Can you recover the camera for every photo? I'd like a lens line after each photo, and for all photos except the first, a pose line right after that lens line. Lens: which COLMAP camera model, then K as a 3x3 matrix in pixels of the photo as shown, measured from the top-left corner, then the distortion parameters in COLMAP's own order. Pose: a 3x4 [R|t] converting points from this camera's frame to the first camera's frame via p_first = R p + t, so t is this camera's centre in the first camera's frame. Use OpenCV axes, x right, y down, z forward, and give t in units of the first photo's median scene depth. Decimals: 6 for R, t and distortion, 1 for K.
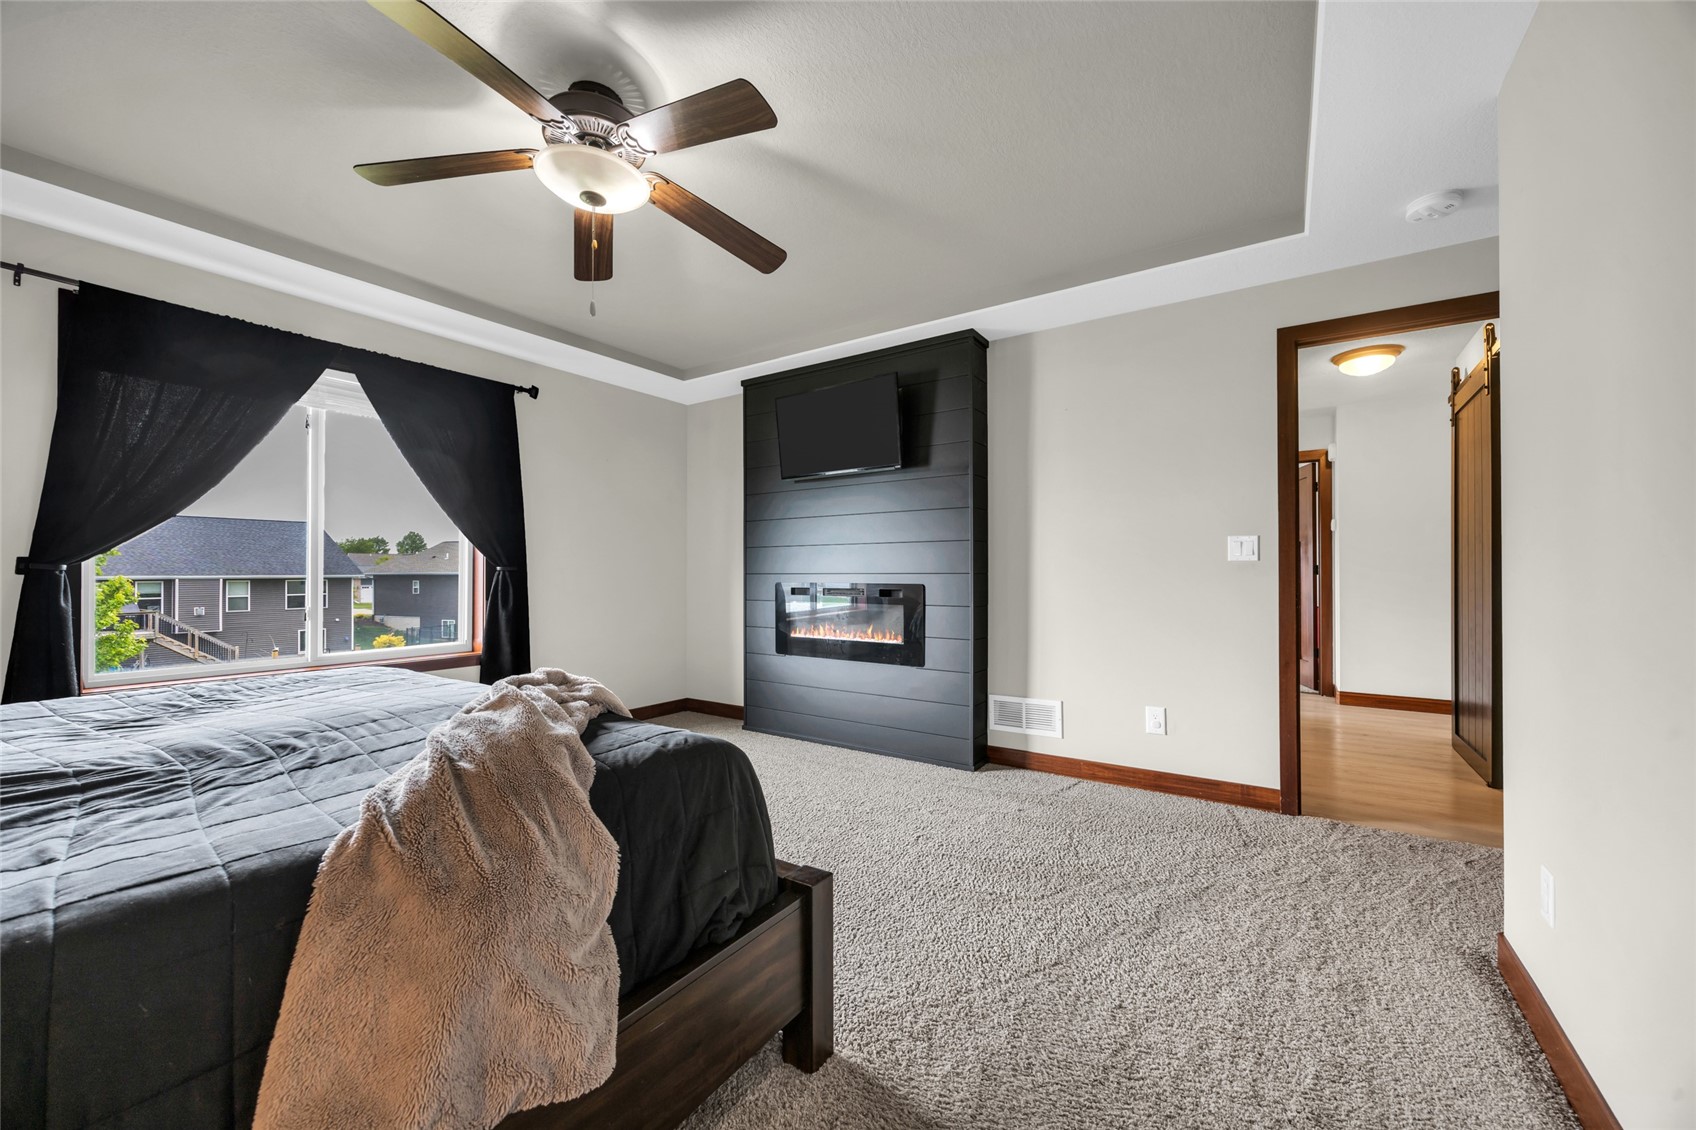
lens RADIAL K [[648.8, 0, 851.3], [0, 648.8, 565.8], [0, 0, 1]] dist [-0.008975, -0.000346]
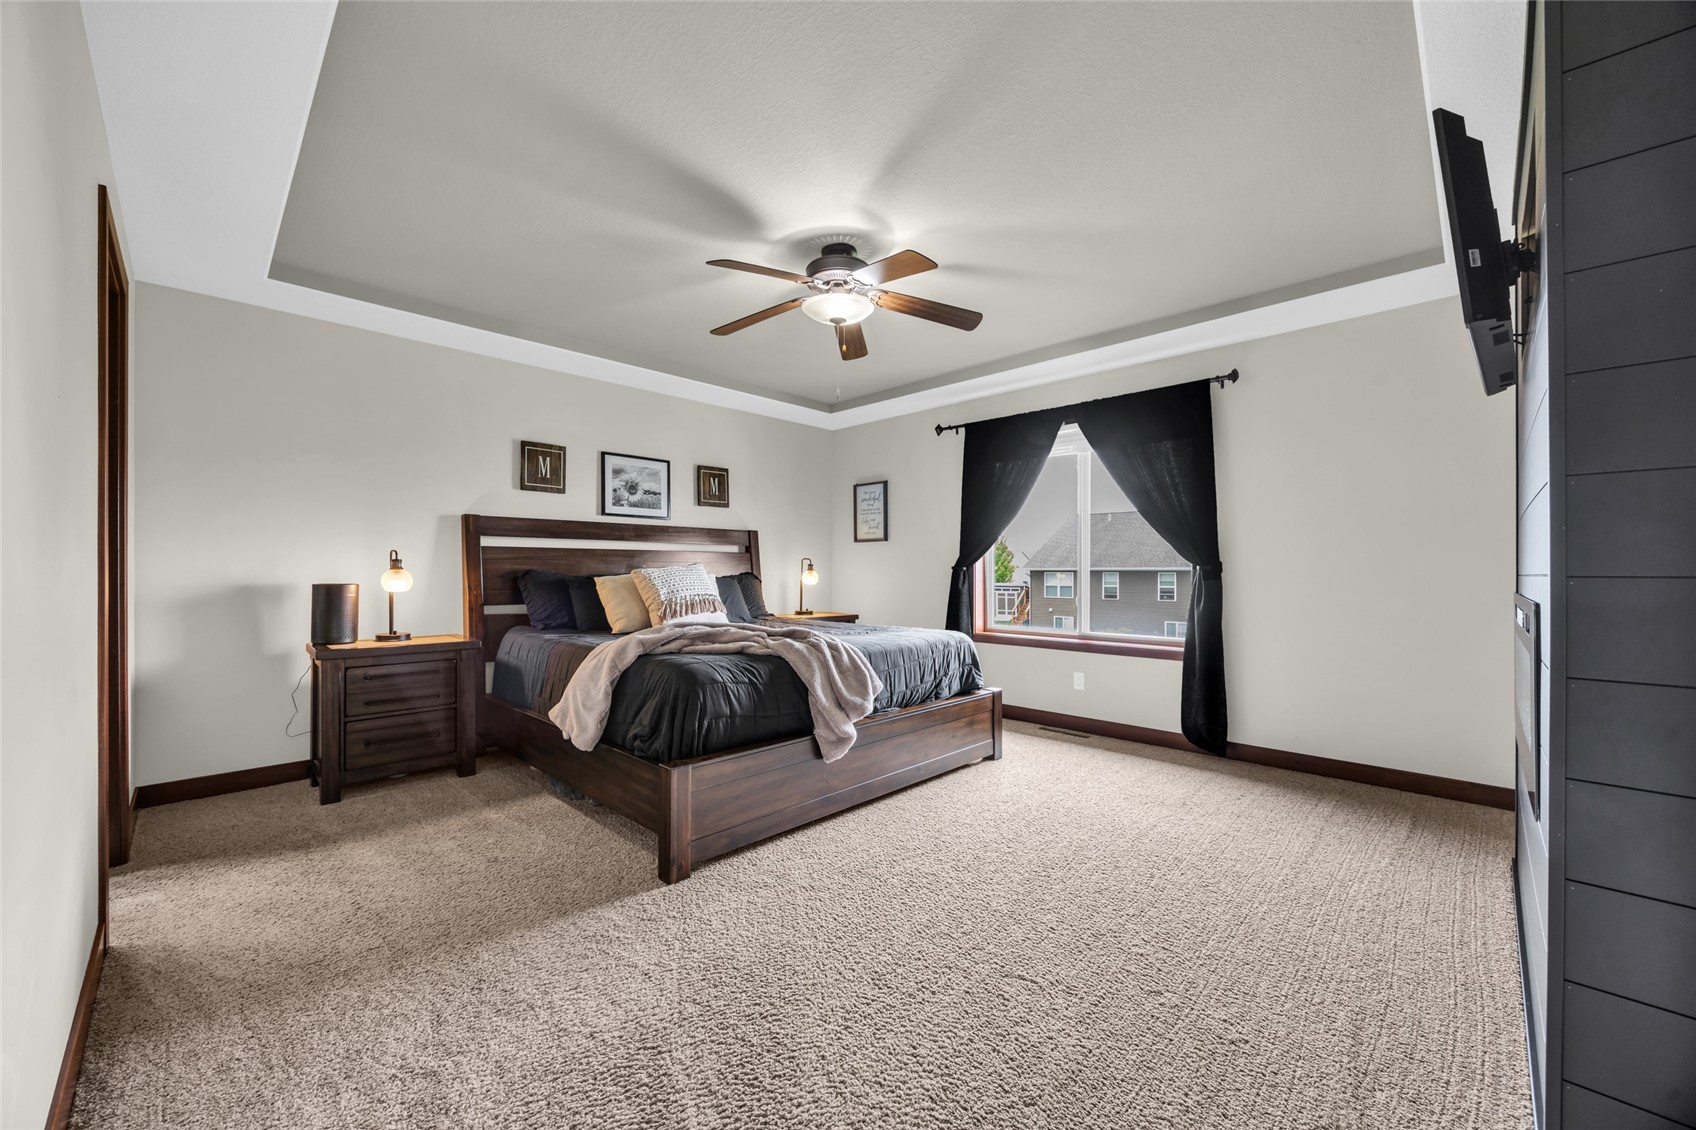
lens RADIAL K [[648.8, 0, 851.3], [0, 648.8, 565.8], [0, 0, 1]] dist [-0.008975, -0.000346]
pose [[-0.184214, 0.005355, -0.982872, 0.634261], [0.011423, 0.999929, 0.003307, -0.003439], [0.982820, -0.010618, -0.184262, 0.745381]]
